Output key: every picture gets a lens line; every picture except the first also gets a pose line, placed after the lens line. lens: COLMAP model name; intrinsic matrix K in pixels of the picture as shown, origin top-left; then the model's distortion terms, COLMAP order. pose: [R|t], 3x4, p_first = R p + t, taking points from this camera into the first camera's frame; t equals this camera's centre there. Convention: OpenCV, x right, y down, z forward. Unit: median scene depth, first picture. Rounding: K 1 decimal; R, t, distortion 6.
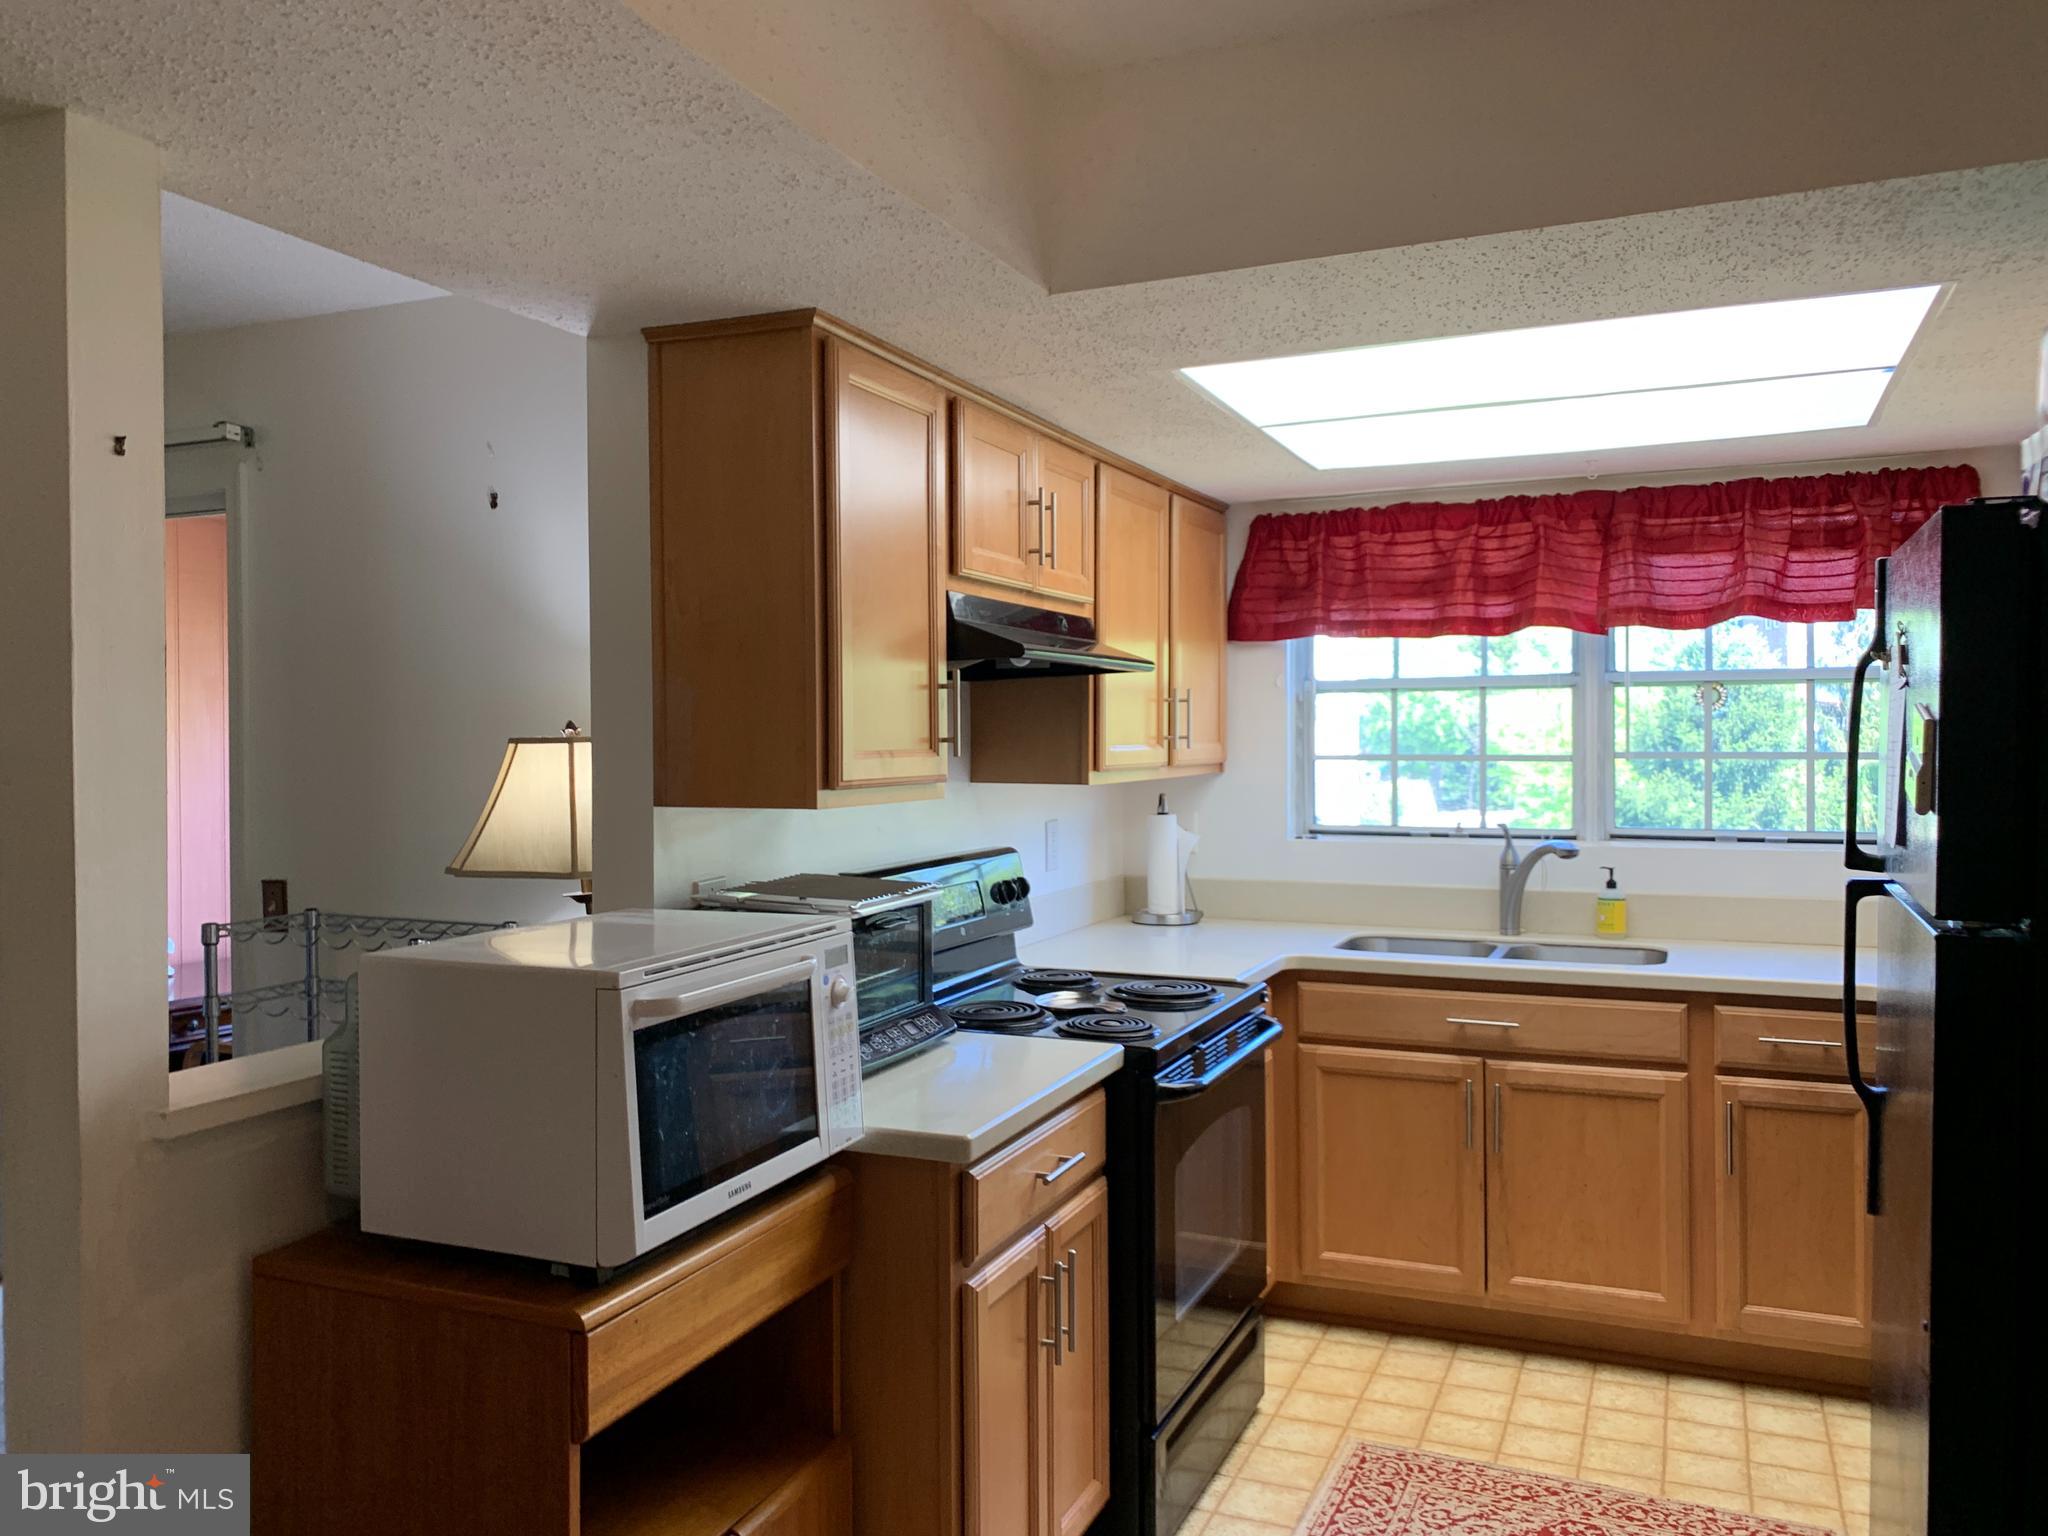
lens RADIAL K [[1575.7, 0, 1003.5], [0, 1575.7, 733.4], [0, 0, 1]] dist [0.047251, -0.079905]
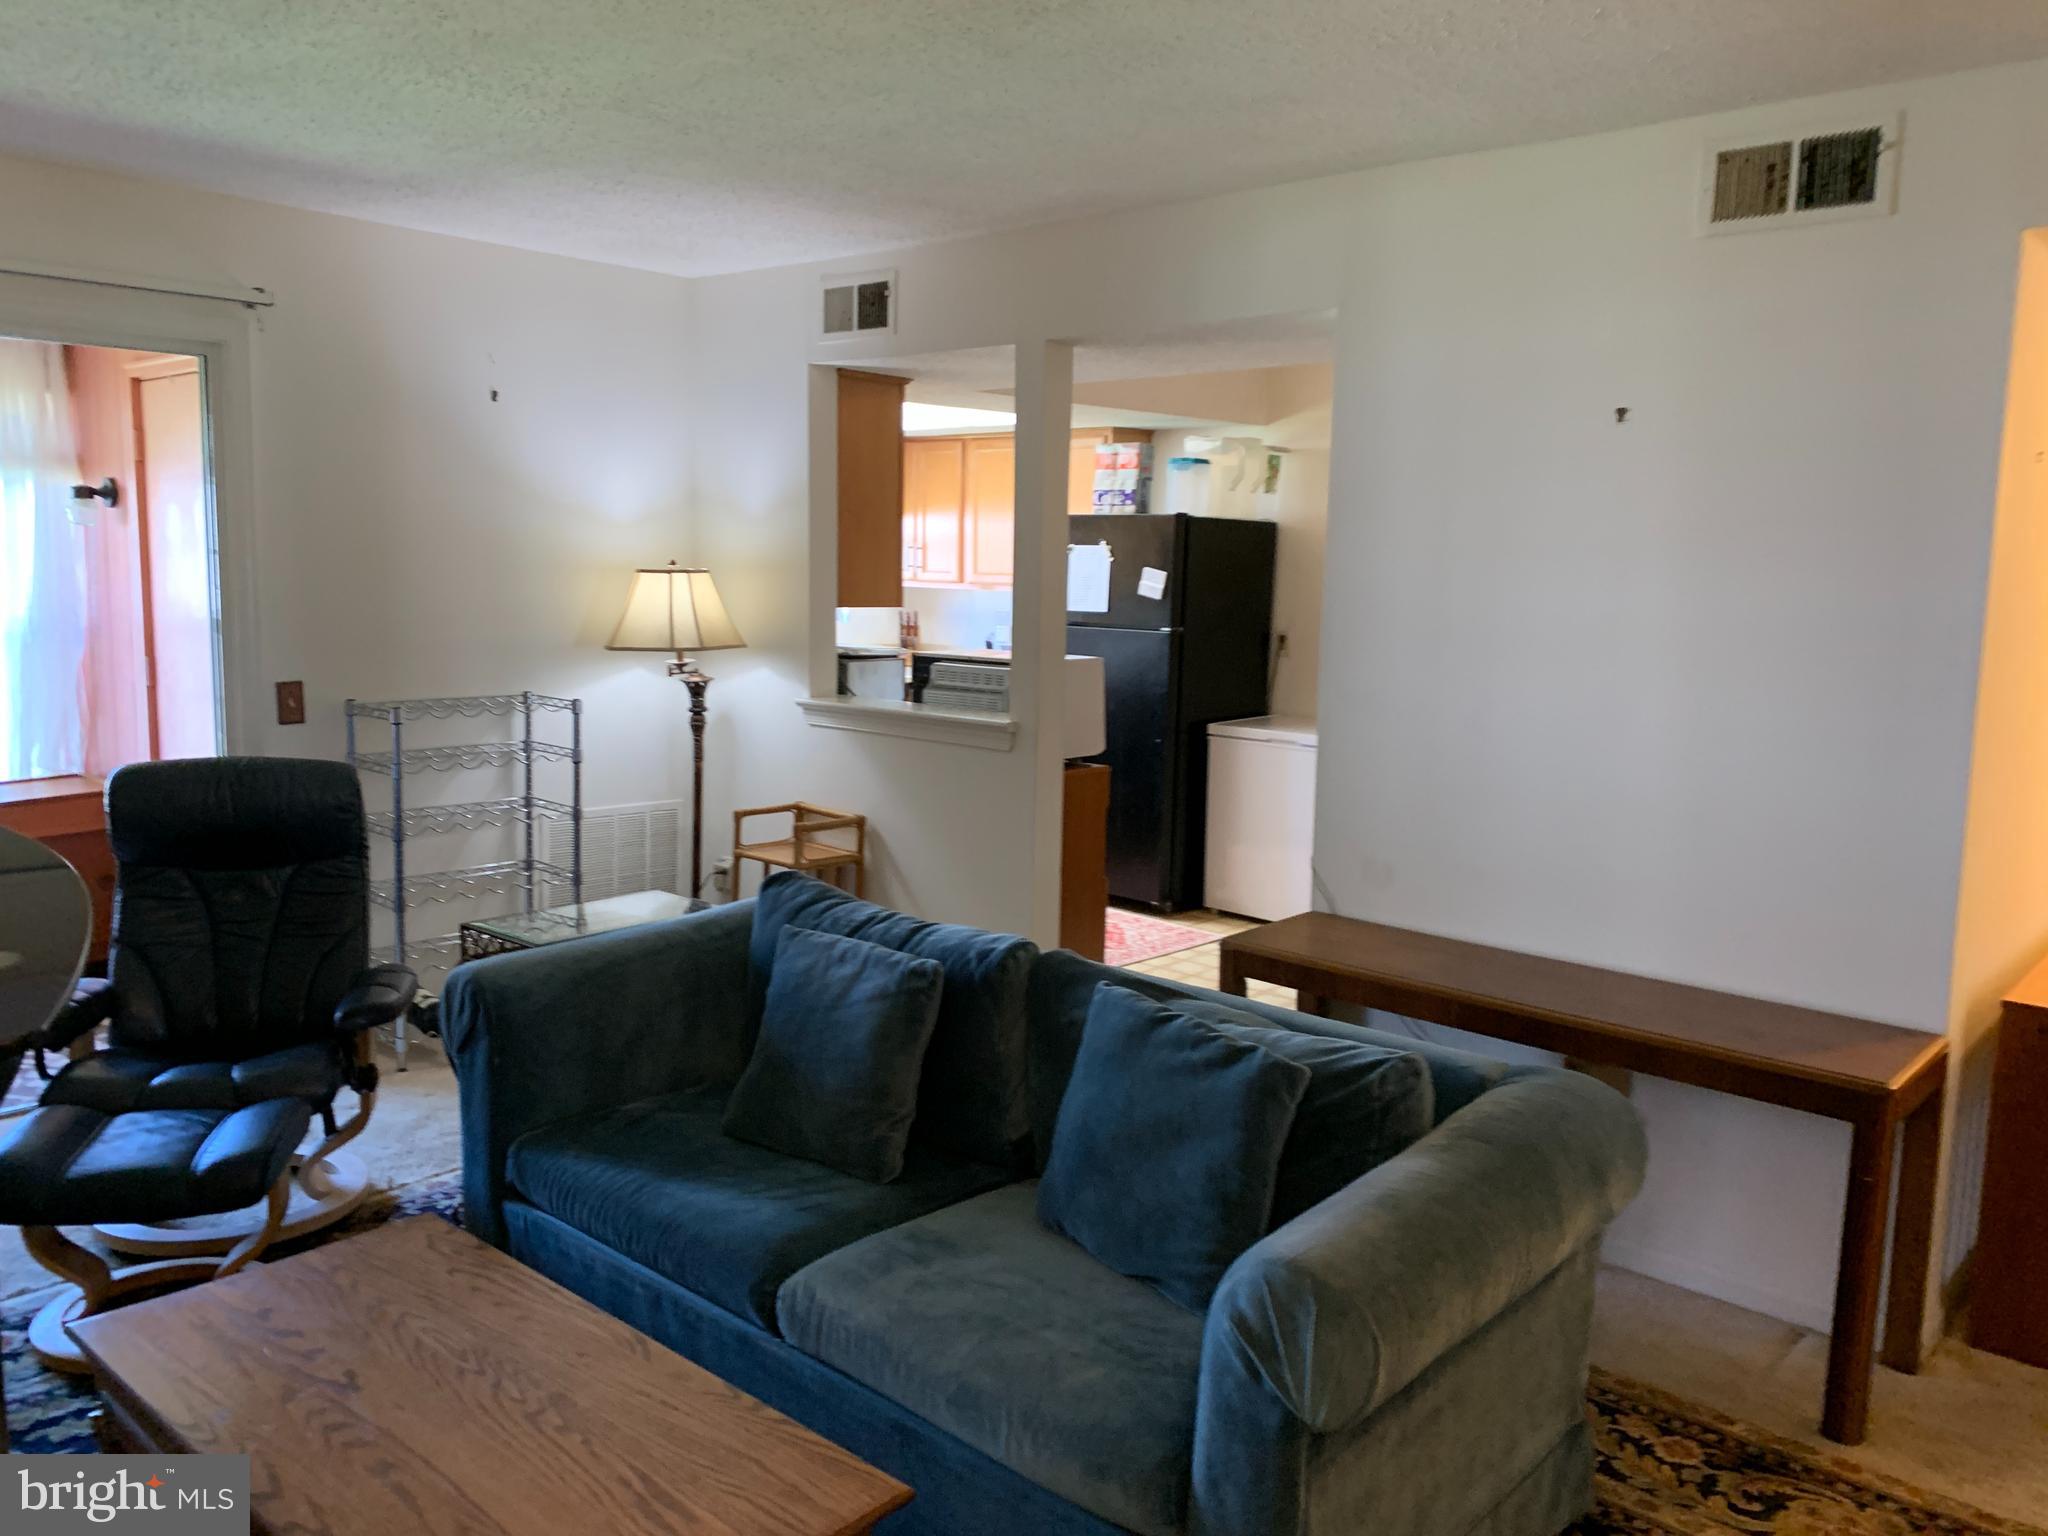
lens RADIAL K [[1575.7, 0, 1013.8], [0, 1575.7, 764.7], [0, 0, 1]] dist [0.047251, -0.079905]
pose [[0.309368, -0.111520, 0.944381, -1.374675], [-0.022720, 0.991949, 0.124580, -0.007405], [-0.950671, -0.059998, 0.304344, 0.100842]]
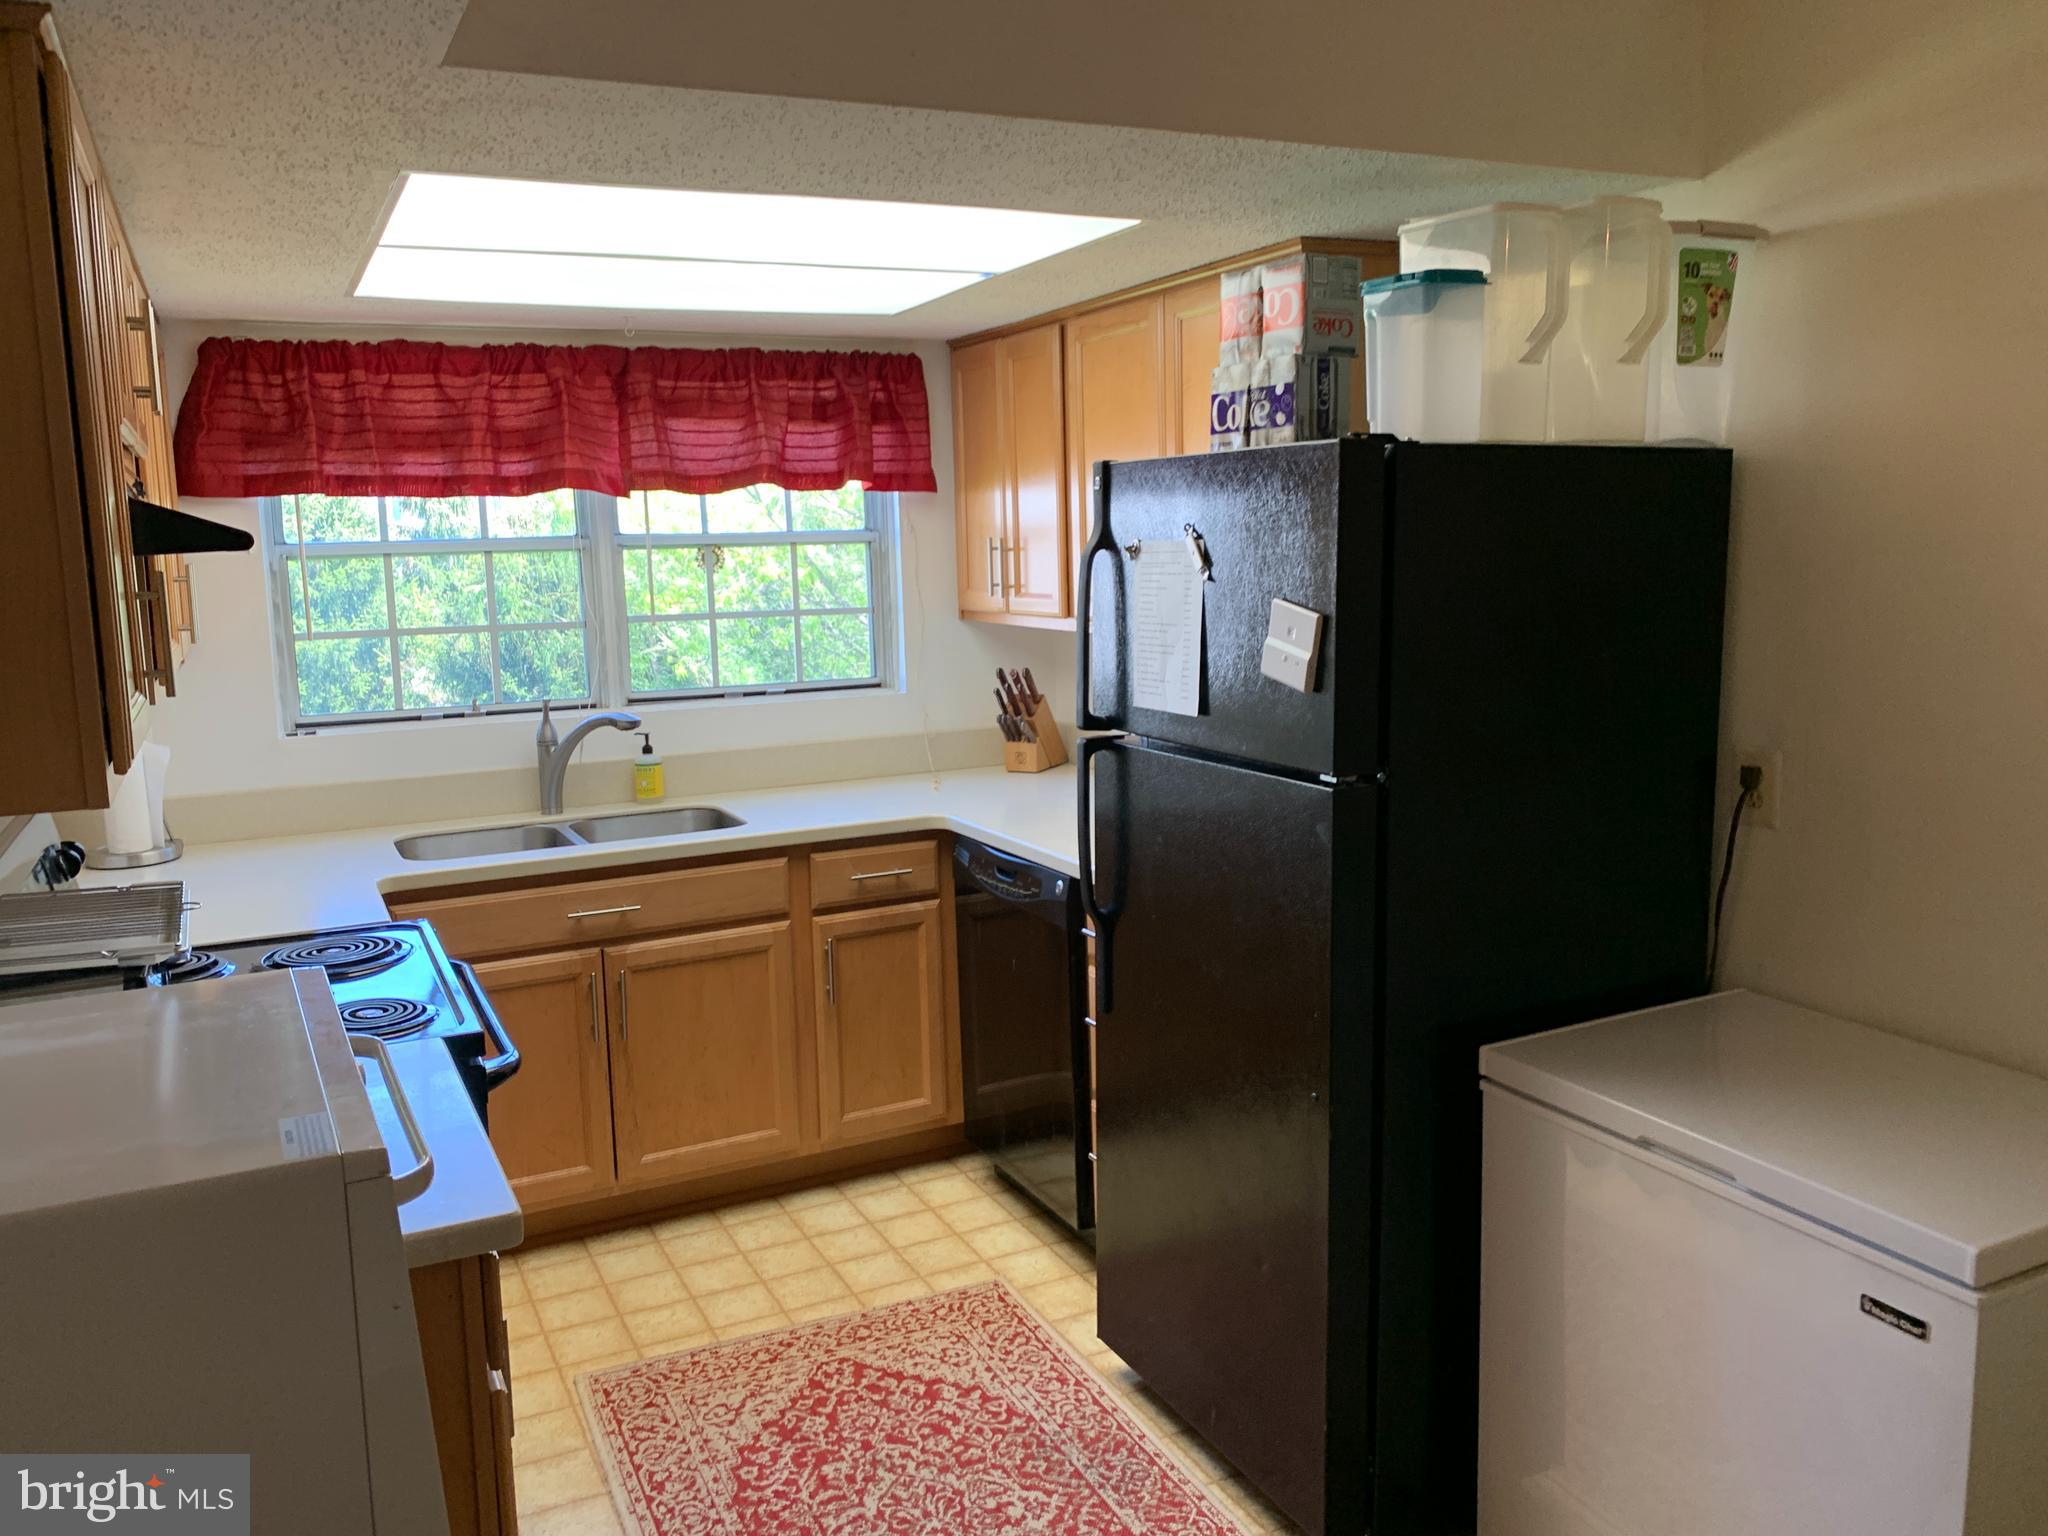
lens RADIAL K [[1575.7, 0, 1027.7], [0, 1575.7, 739.3], [0, 0, 1]] dist [0.047251, -0.079905]
pose [[0.643722, -0.109126, 0.757439, -0.227997], [0.020619, 0.991894, 0.125382, -0.033203], [-0.764982, -0.065093, 0.640754, 0.181926]]
